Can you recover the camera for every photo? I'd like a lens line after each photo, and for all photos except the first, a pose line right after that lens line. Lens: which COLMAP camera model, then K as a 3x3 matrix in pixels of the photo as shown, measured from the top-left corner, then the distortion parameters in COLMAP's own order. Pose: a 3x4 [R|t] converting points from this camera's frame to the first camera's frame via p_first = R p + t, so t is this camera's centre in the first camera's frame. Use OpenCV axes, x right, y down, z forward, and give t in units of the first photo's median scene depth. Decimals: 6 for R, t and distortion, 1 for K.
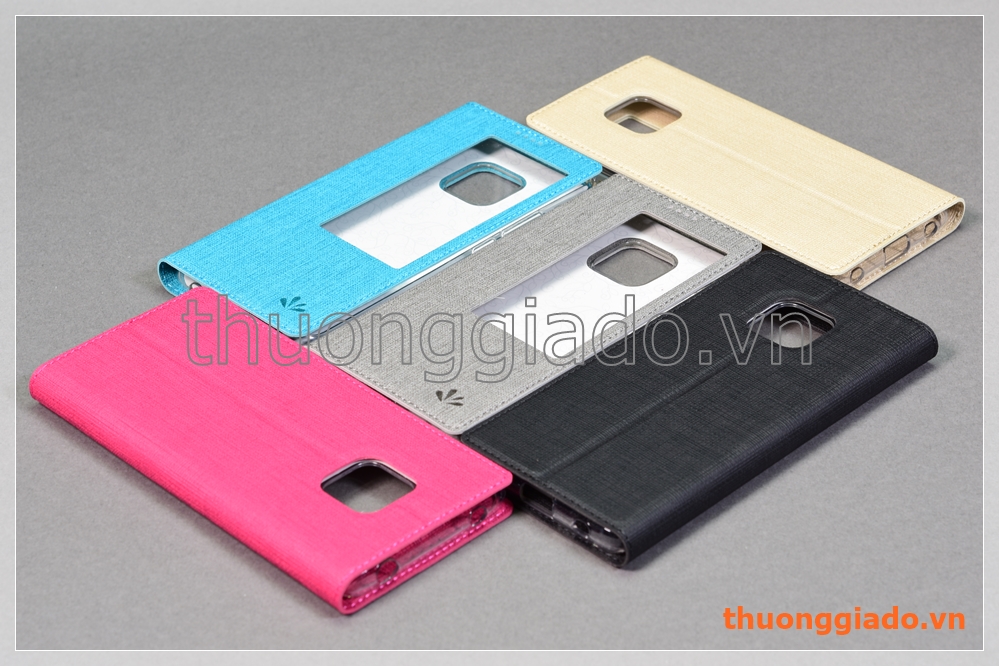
lens RADIAL K [[2531.7, 0, 502.3], [0, 2531.7, 336.3], [0, 0, 1]] dist [-0.024670, 0.000000]
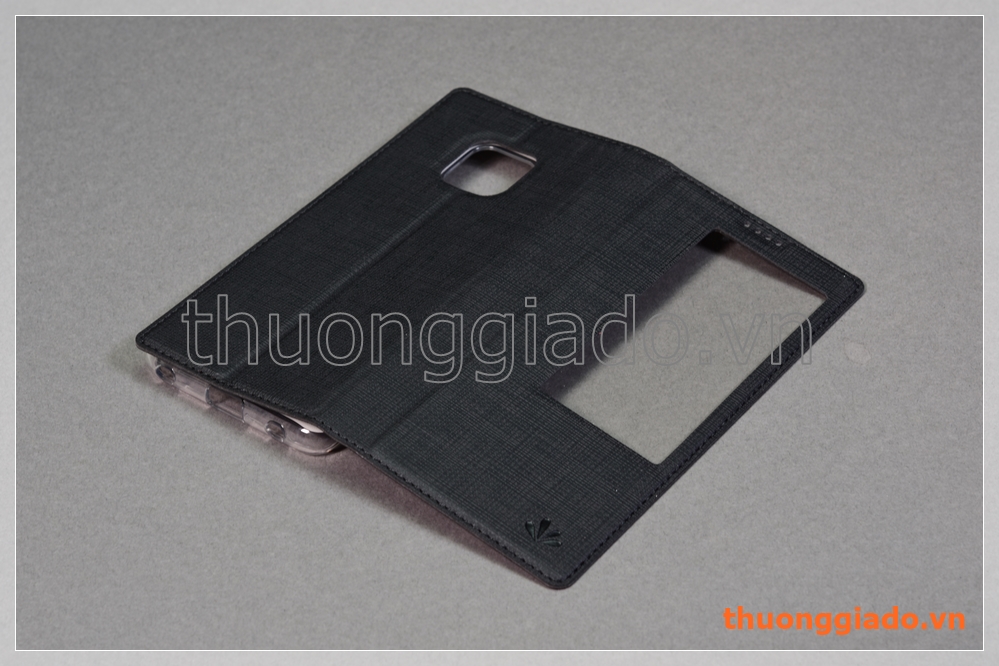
lens RADIAL K [[2531.7, 0, 501.4], [0, 2531.7, 334.0], [0, 0, 1]] dist [-0.024670, 0.000000]
pose [[0.992945, -0.091955, 0.074859, 0.034051], [0.083788, 0.990855, 0.105760, -0.071071], [-0.083900, -0.098742, 0.991570, 0.133160]]
